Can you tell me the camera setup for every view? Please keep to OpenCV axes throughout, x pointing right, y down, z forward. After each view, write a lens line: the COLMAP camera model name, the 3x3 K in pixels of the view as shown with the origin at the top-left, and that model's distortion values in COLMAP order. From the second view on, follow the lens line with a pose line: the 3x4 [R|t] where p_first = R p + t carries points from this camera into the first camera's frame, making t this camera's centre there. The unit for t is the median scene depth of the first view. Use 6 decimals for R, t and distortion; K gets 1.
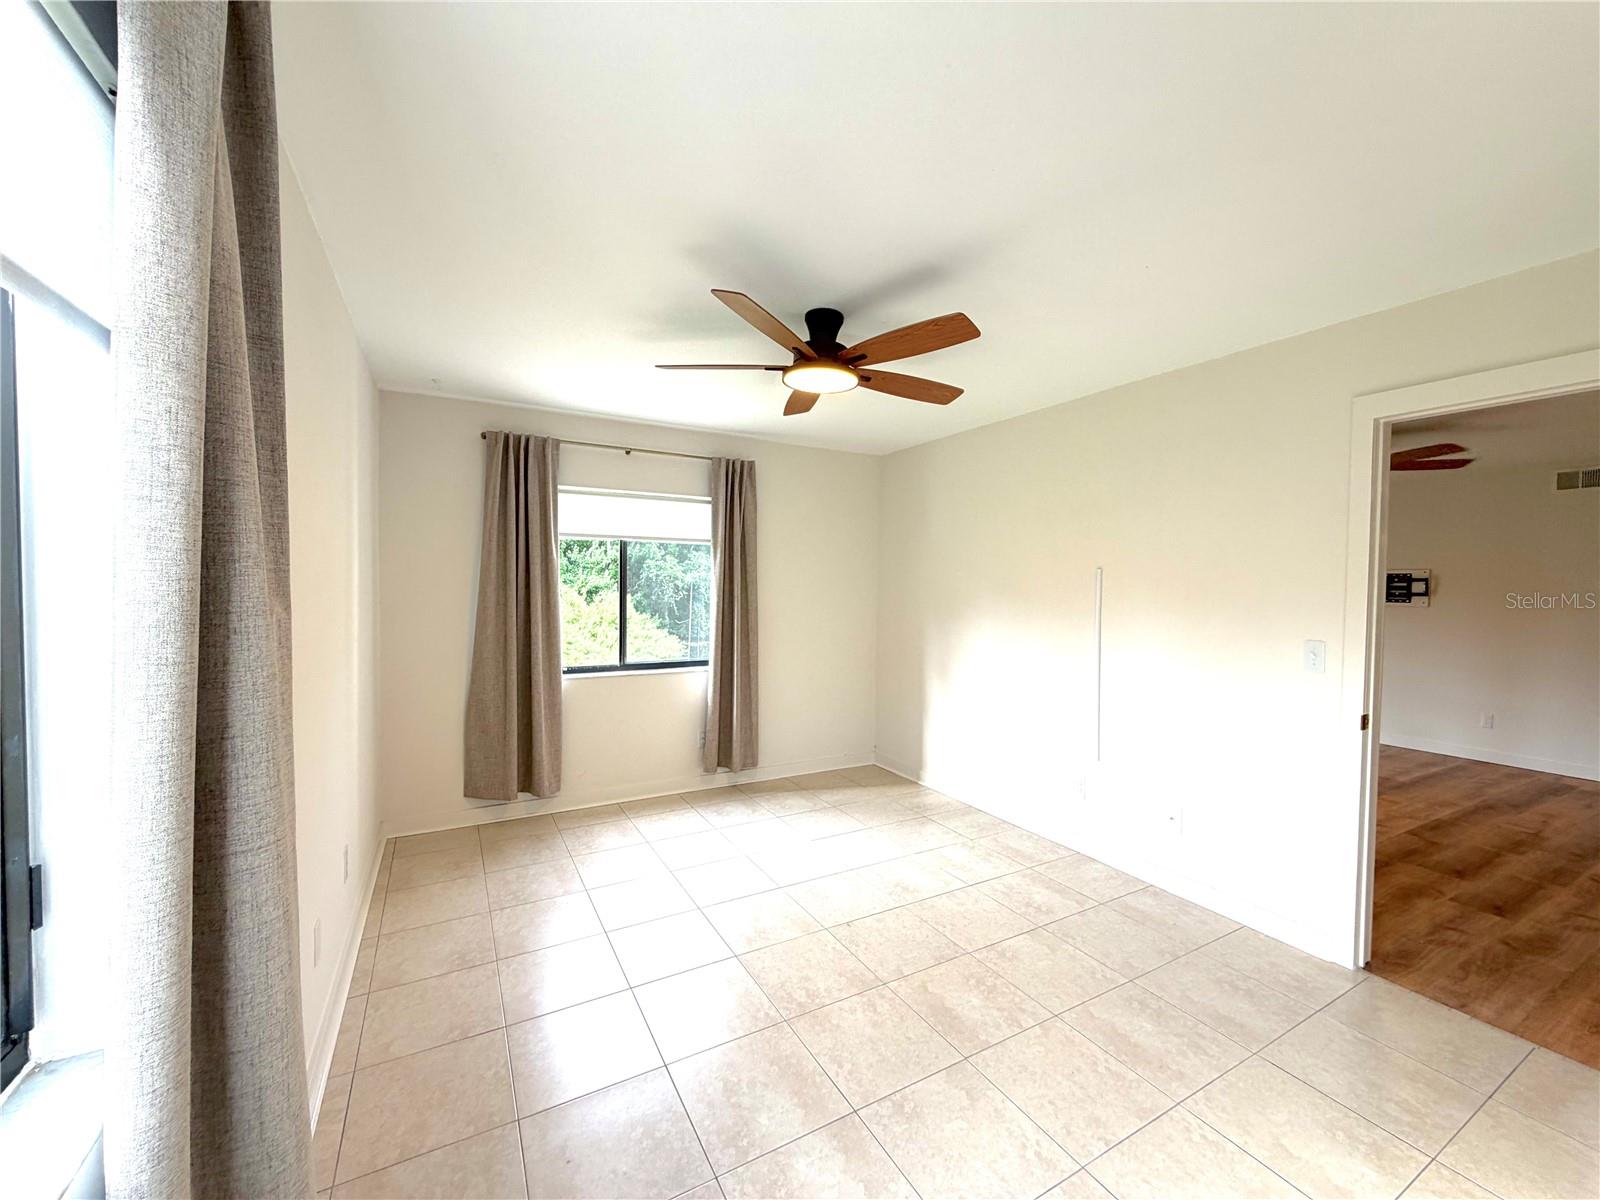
lens RADIAL K [[635.7, 0, 796.6], [0, 635.7, 600.9], [0, 0, 1]] dist [-0.001525, 0.000426]
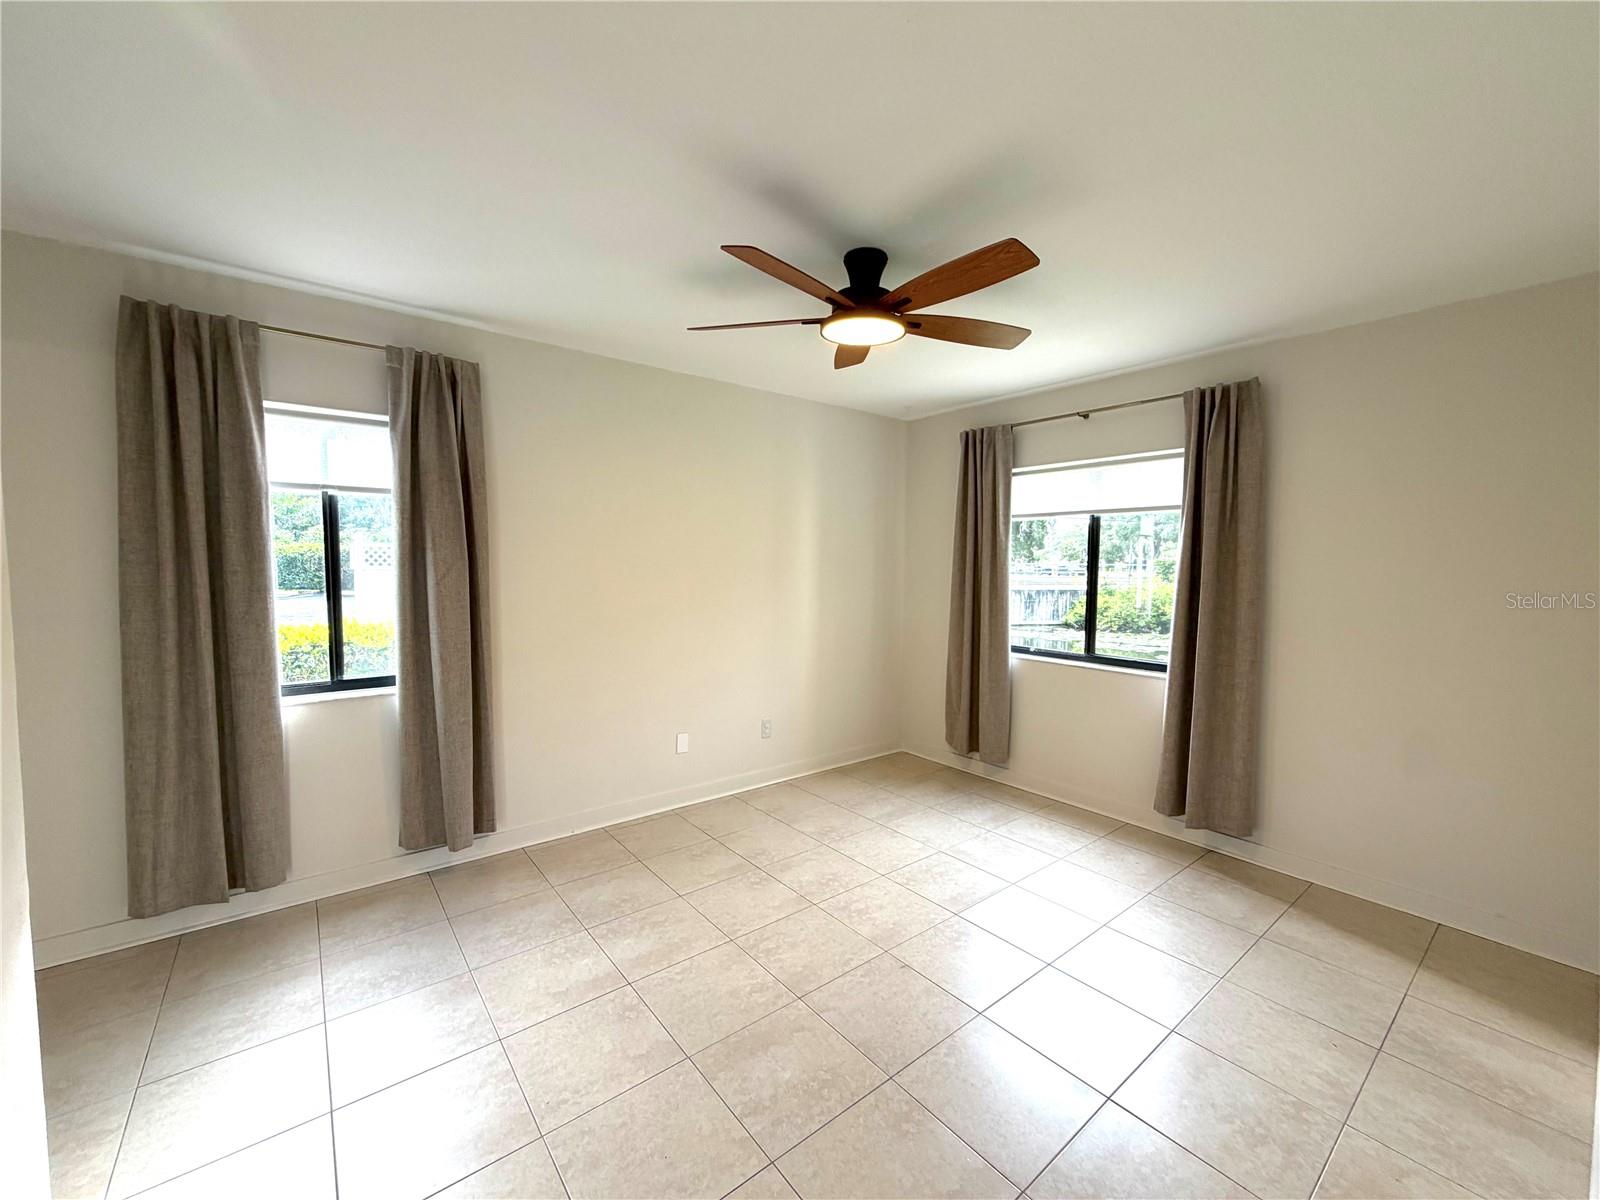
lens RADIAL K [[636.3, 0, 795.7], [0, 636.3, 601.2], [0, 0, 1]] dist [-0.001425, 0.000366]
pose [[0.163732, 0.051889, -0.985139, 0.615259], [-0.036215, 0.998259, 0.046561, -0.002763], [0.985840, 0.028053, 0.165326, 0.508924]]
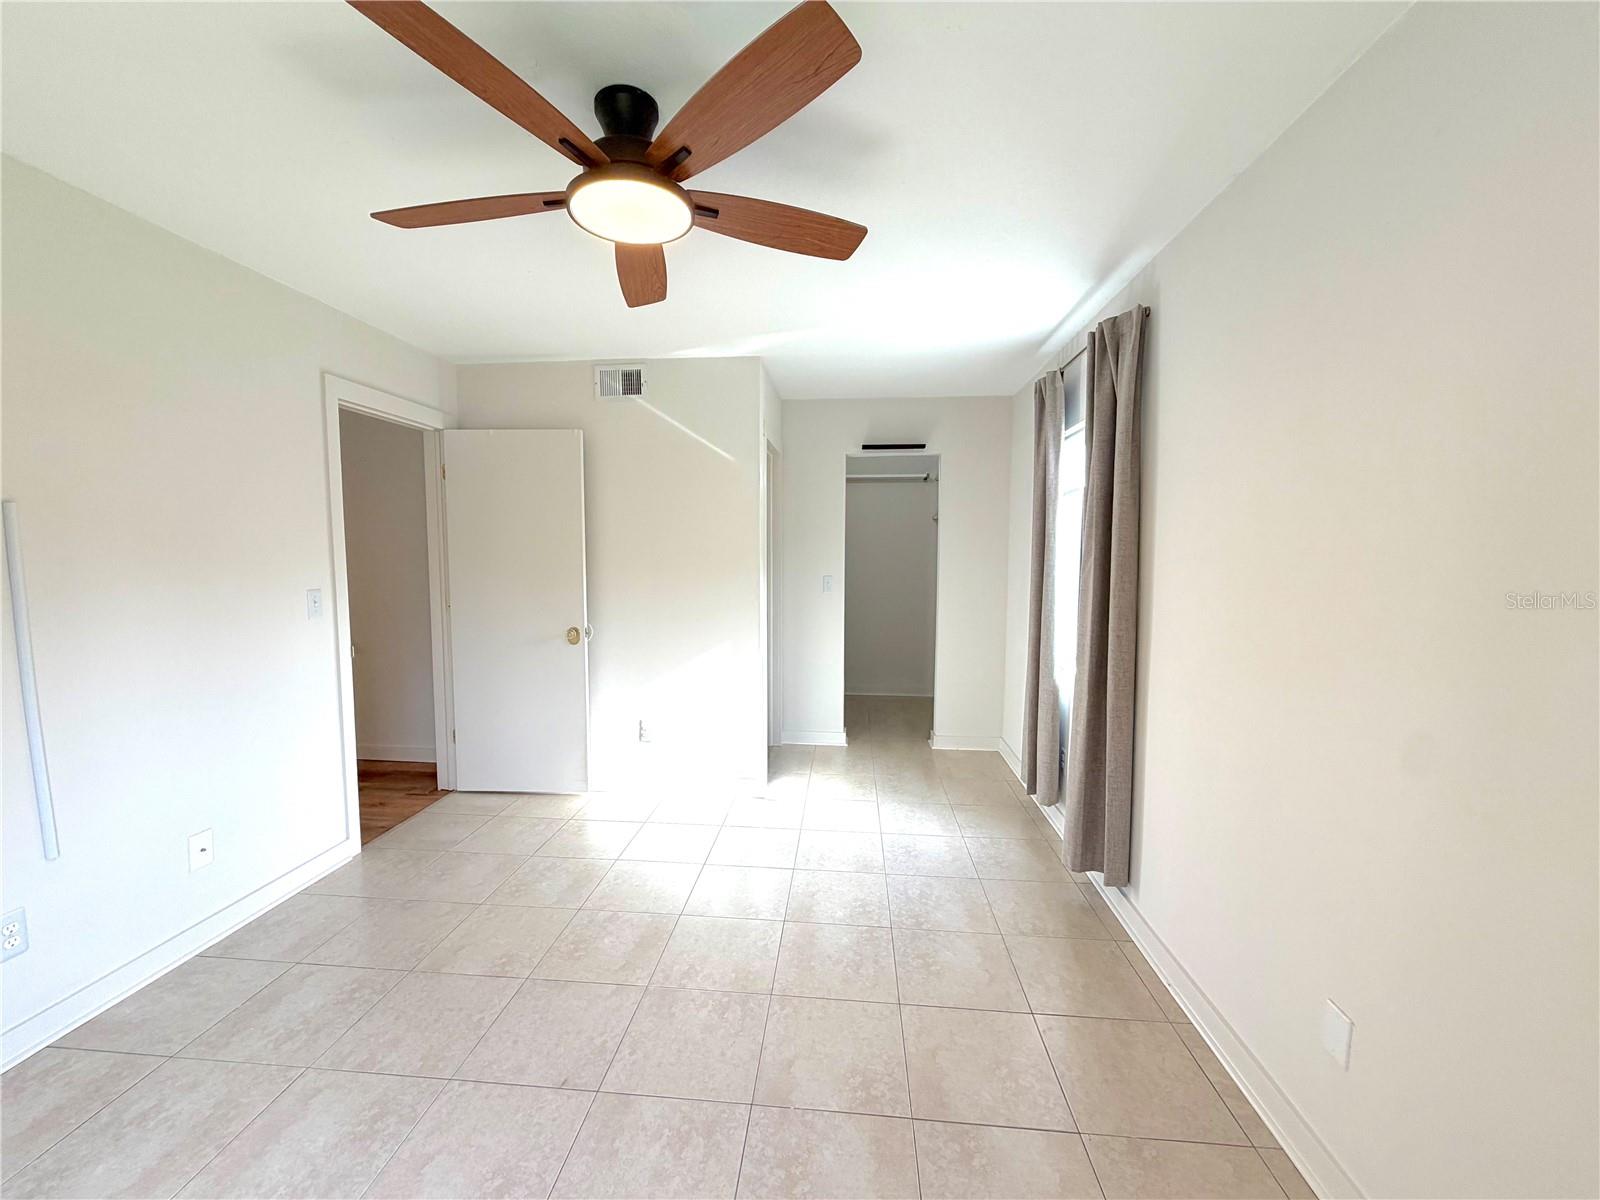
lens RADIAL K [[636.3, 0, 795.7], [0, 636.3, 601.2], [0, 0, 1]] dist [-0.001425, 0.000366]
pose [[-0.831435, -0.060000, 0.552373, -0.307052], [0.001237, 0.993950, 0.109827, -0.023439], [-0.555620, 0.091997, -0.826331, 0.968209]]
